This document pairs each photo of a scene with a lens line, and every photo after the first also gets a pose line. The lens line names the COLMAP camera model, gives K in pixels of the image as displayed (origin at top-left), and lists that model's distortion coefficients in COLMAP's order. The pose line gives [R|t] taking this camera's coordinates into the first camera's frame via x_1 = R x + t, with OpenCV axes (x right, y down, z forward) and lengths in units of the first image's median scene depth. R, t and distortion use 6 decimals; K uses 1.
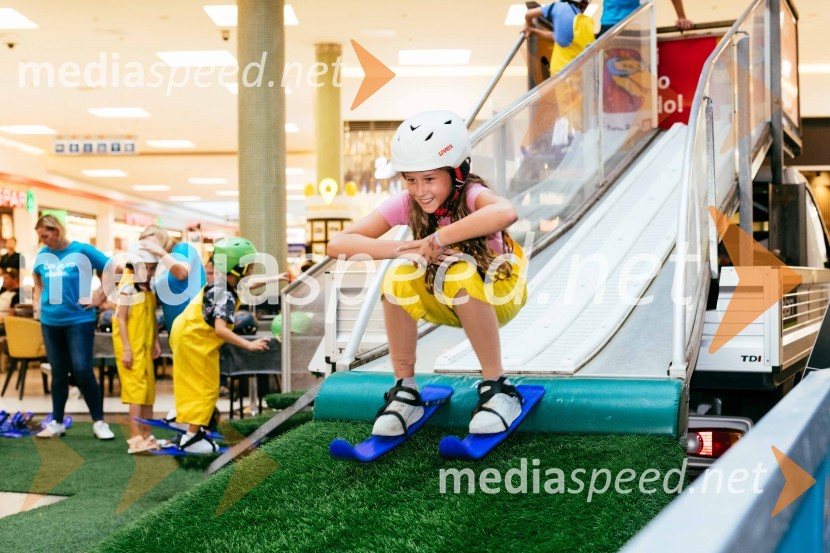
lens RADIAL K [[1186.9, 0, 415.0], [0, 1186.9, 276.5], [0, 0, 1]] dist [0.011789, -0.025148]
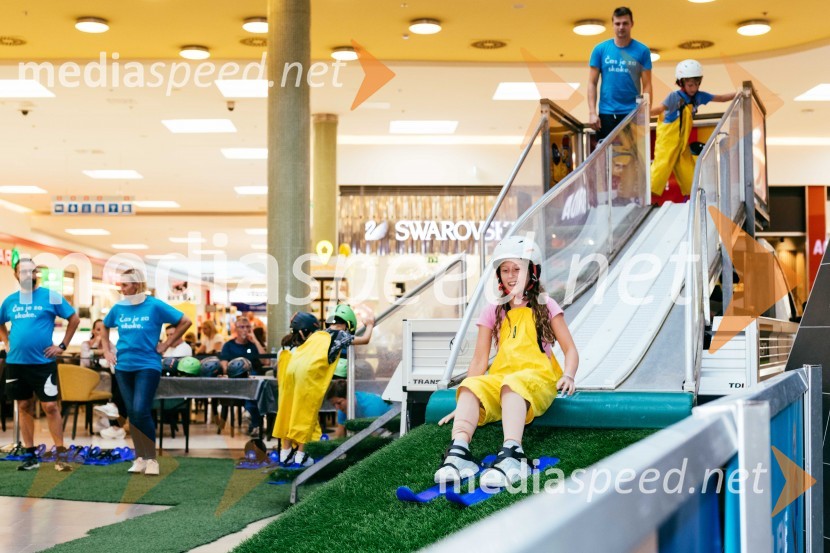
lens RADIAL K [[1213.2, 0, 415.0], [0, 1213.2, 276.5], [0, 0, 1]] dist [0.014840, -0.048186]
pose [[0.999398, 0.007750, 0.033828, -0.066965], [-0.006026, 0.998692, -0.050770, 0.009915], [-0.034177, 0.050536, 0.998137, -0.190436]]
